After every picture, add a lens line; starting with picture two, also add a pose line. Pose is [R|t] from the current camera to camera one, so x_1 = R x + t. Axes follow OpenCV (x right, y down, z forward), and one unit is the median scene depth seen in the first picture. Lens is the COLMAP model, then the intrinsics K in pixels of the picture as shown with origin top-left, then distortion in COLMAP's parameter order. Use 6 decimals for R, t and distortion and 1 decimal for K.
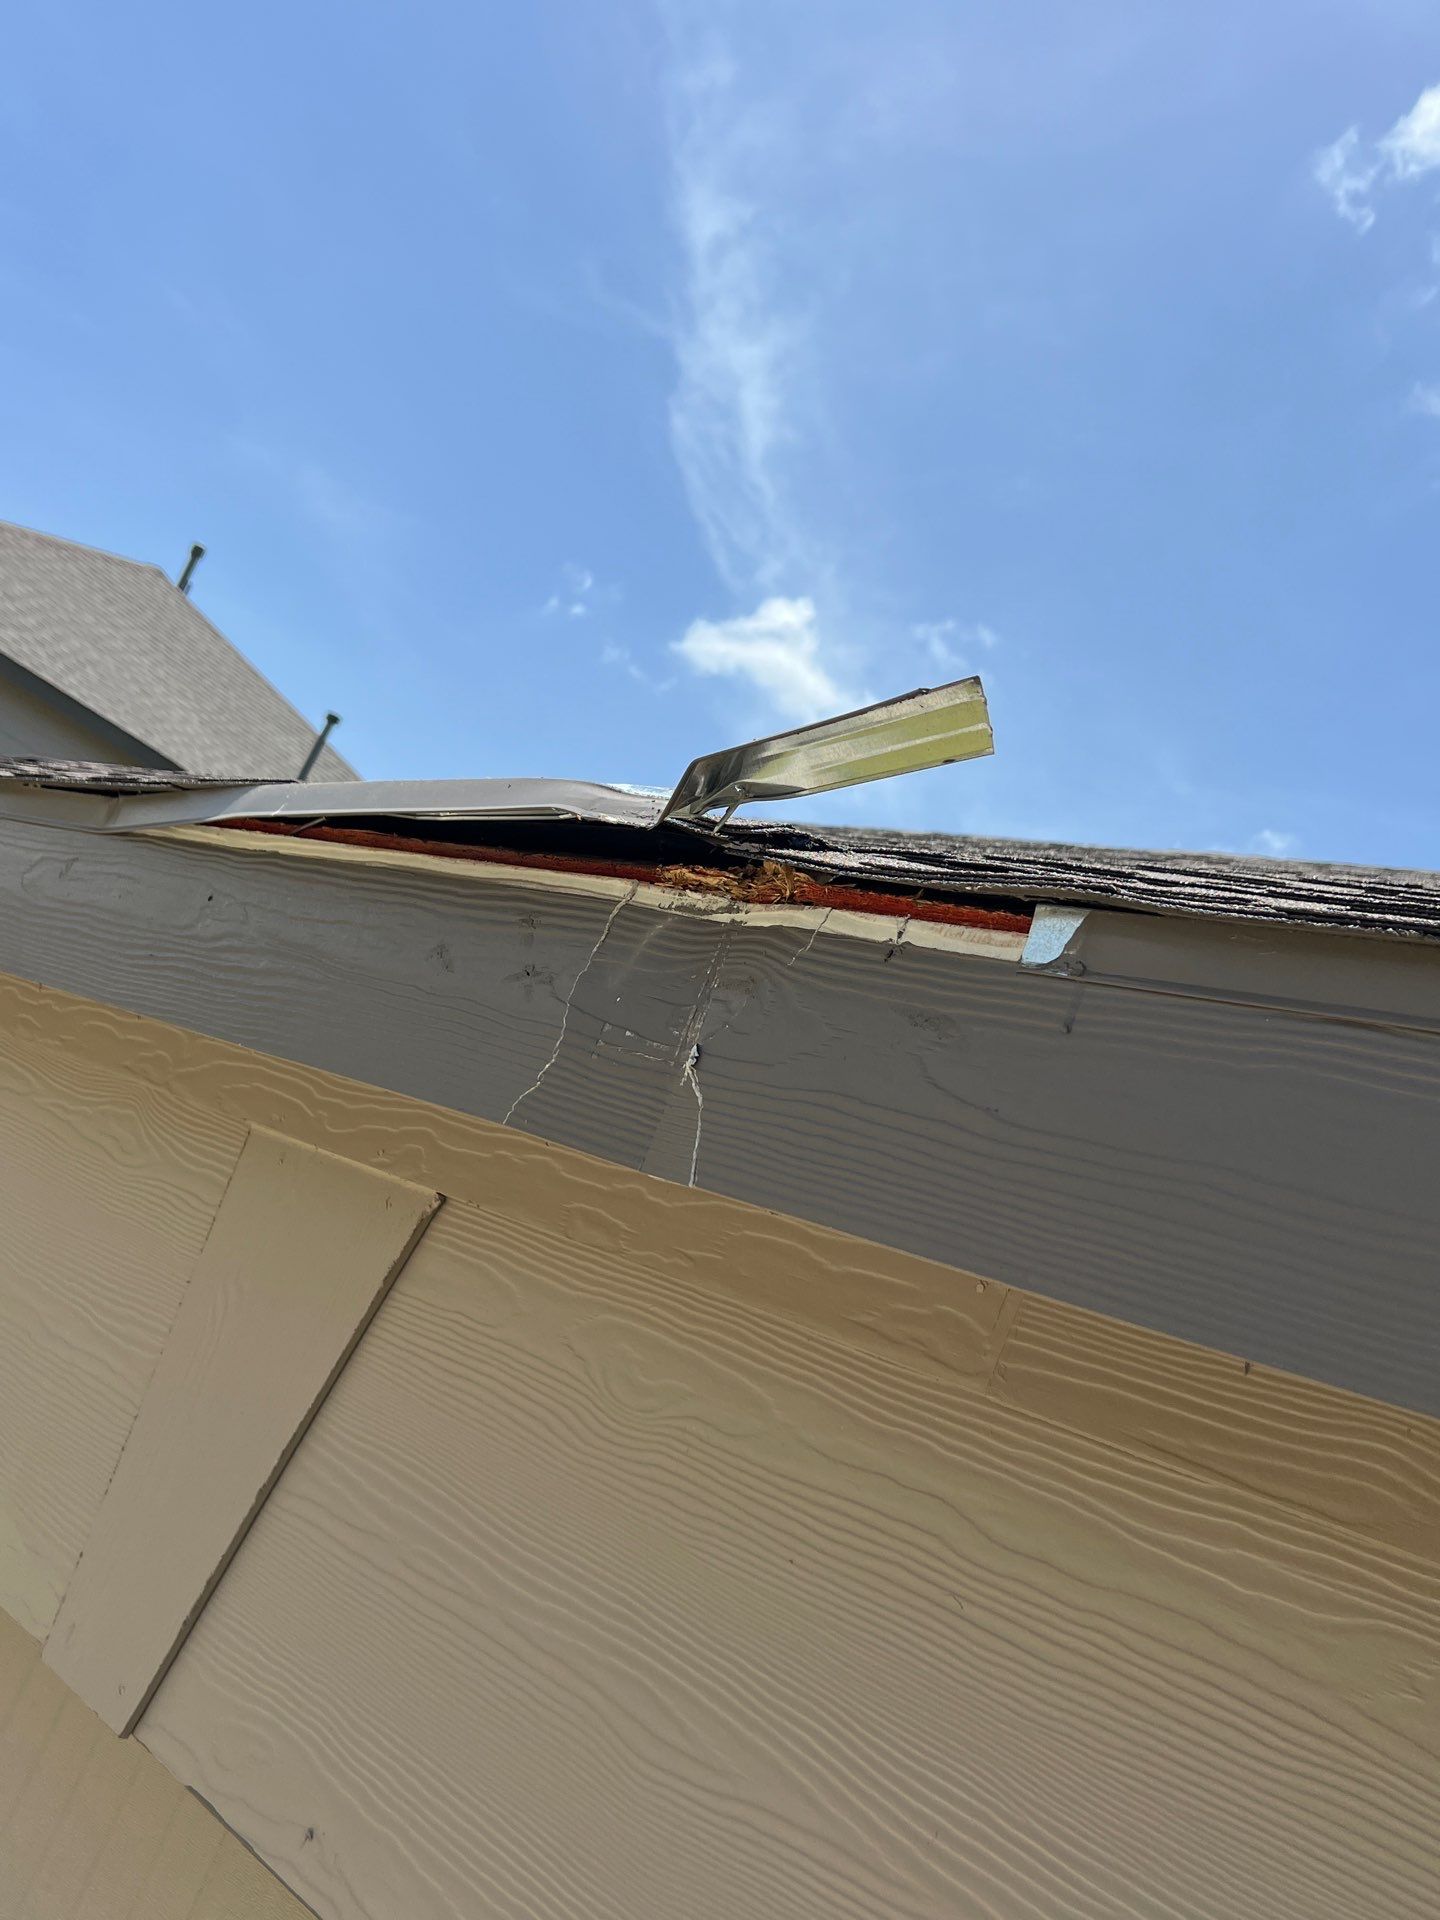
lens RADIAL K [[1658.6, 0, 715.4], [0, 1658.6, 994.8], [0, 0, 1]] dist [0.119371, 0.002263]
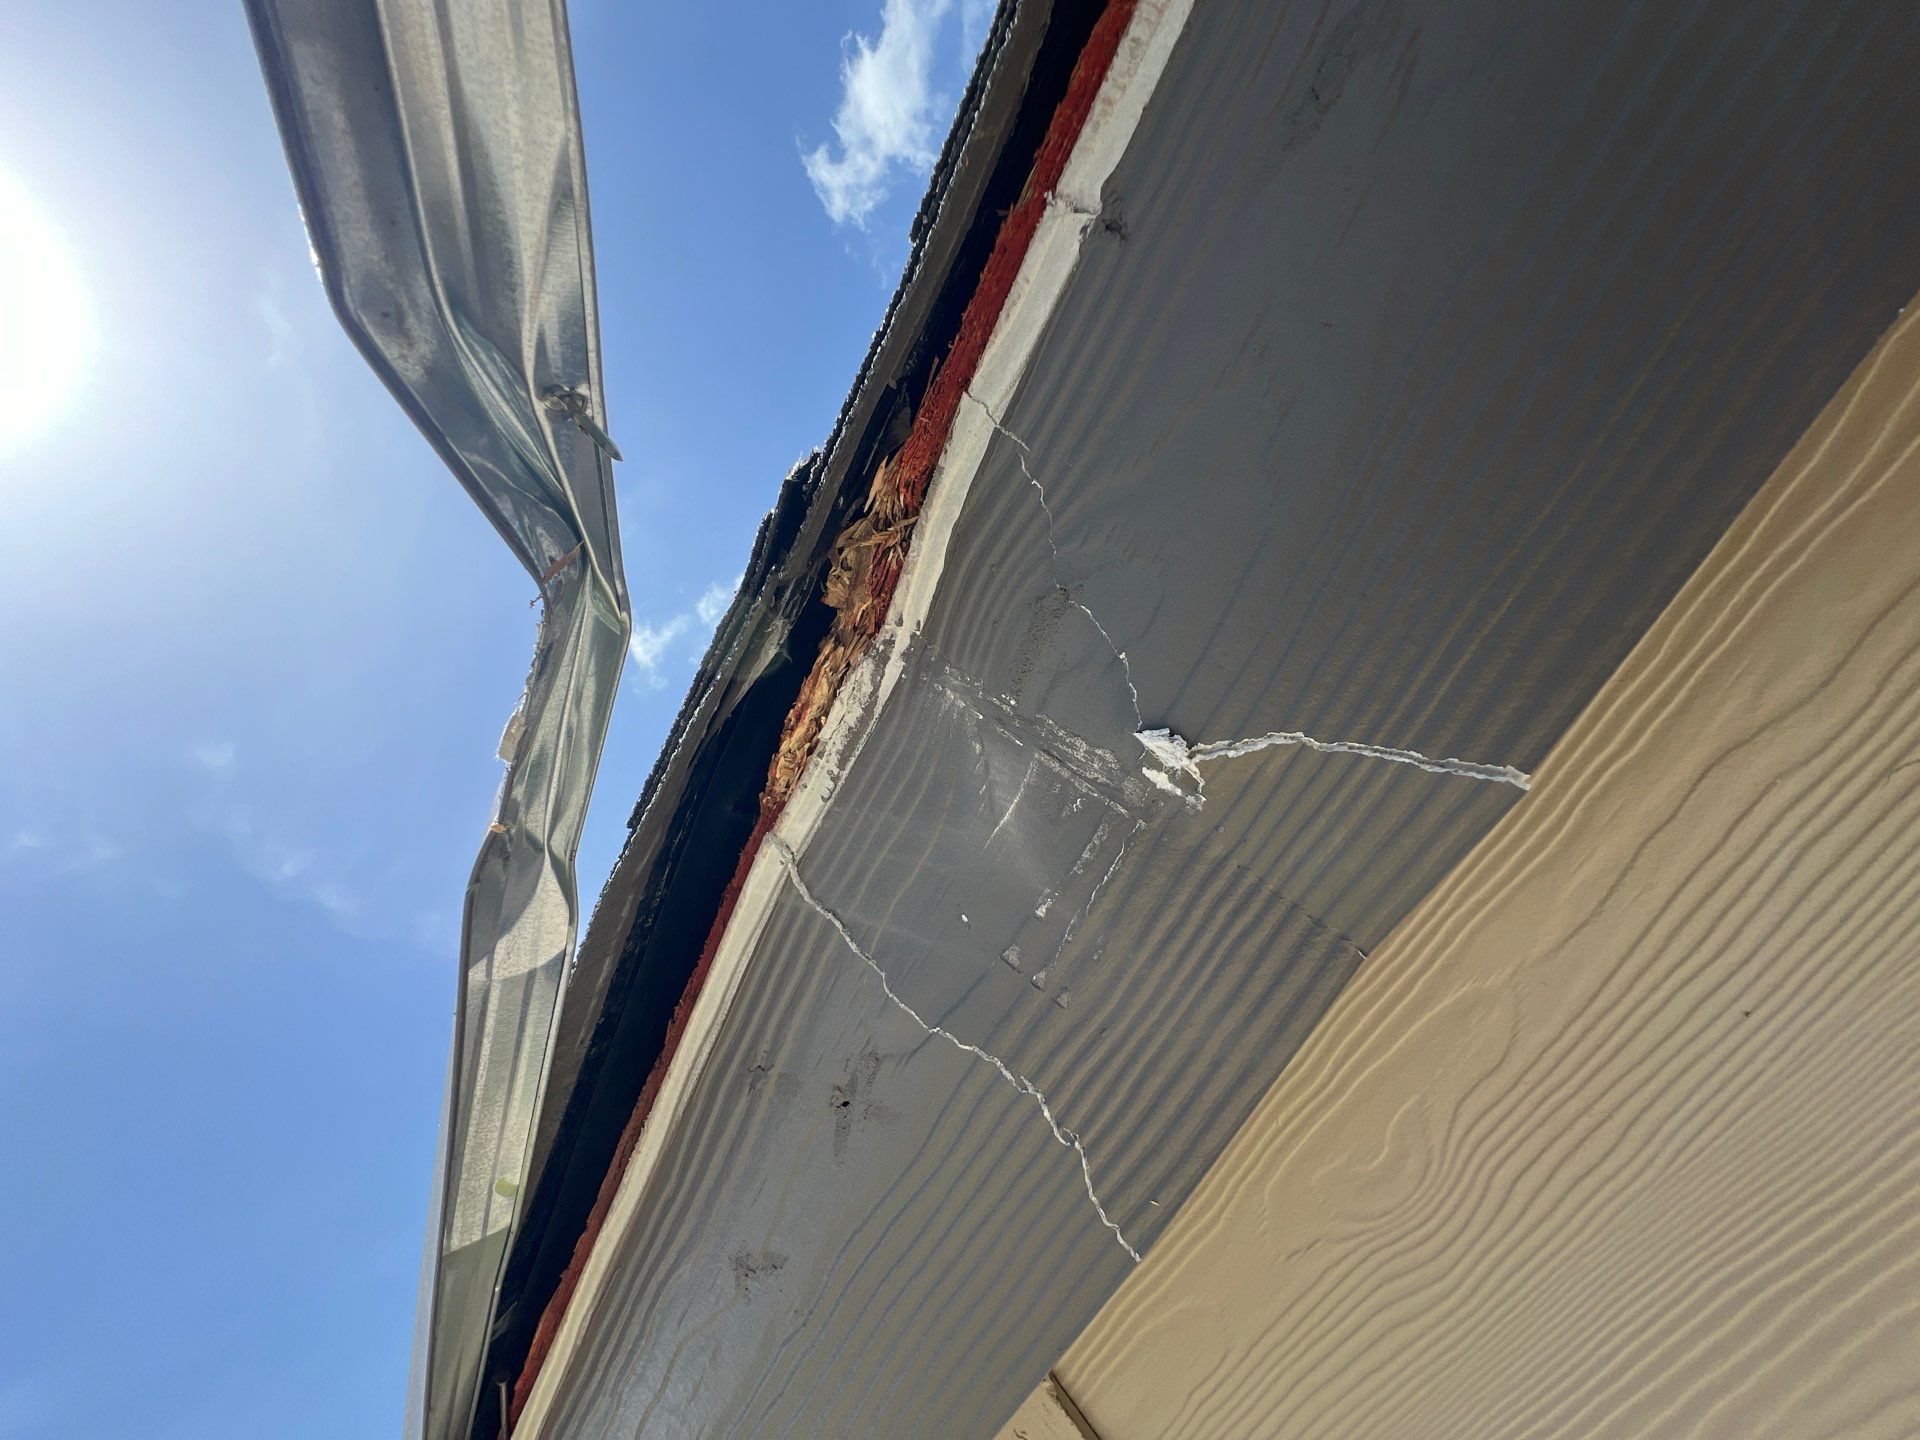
lens RADIAL K [[777.2, 0, 961.0], [0, 777.2, 716.4], [0, 0, 1]] dist [-0.006602, 0.001189]
pose [[0.318036, -0.839940, 0.439720, -0.113596], [0.941921, 0.332706, -0.045736, -0.008137], [-0.107882, 0.428728, 0.896969, 0.769835]]
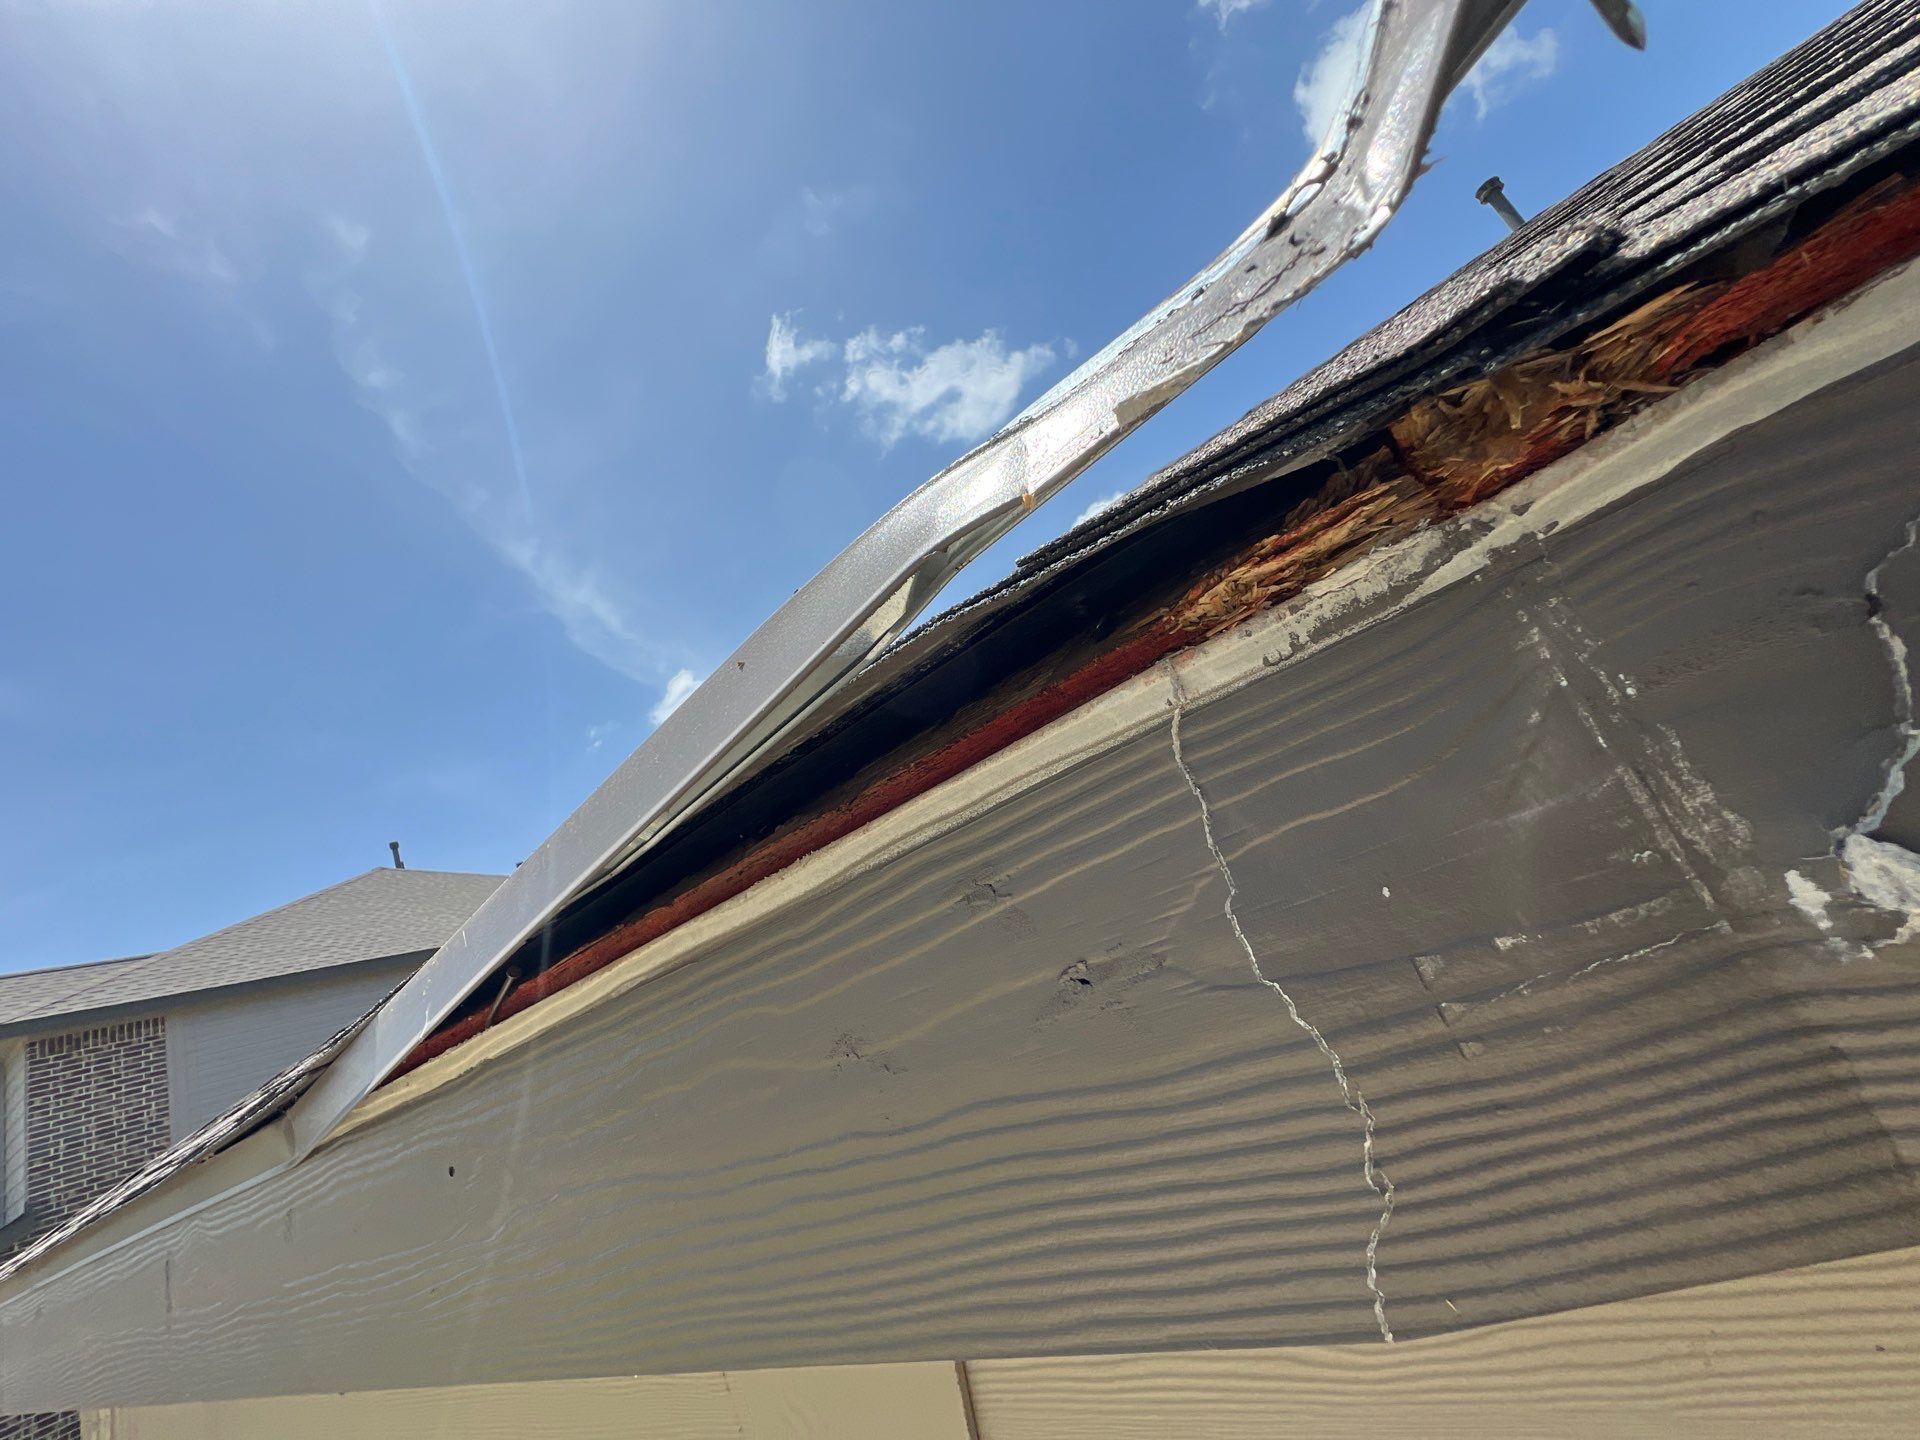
lens RADIAL K [[769.5, 0, 958.5], [0, 769.5, 716.2], [0, 0, 1]] dist [-0.004868, 0.001119]
pose [[0.727279, -0.629709, 0.273003, -0.160298], [0.646909, 0.761816, 0.033840, -0.104735], [-0.229287, 0.151997, 0.961418, 0.850377]]
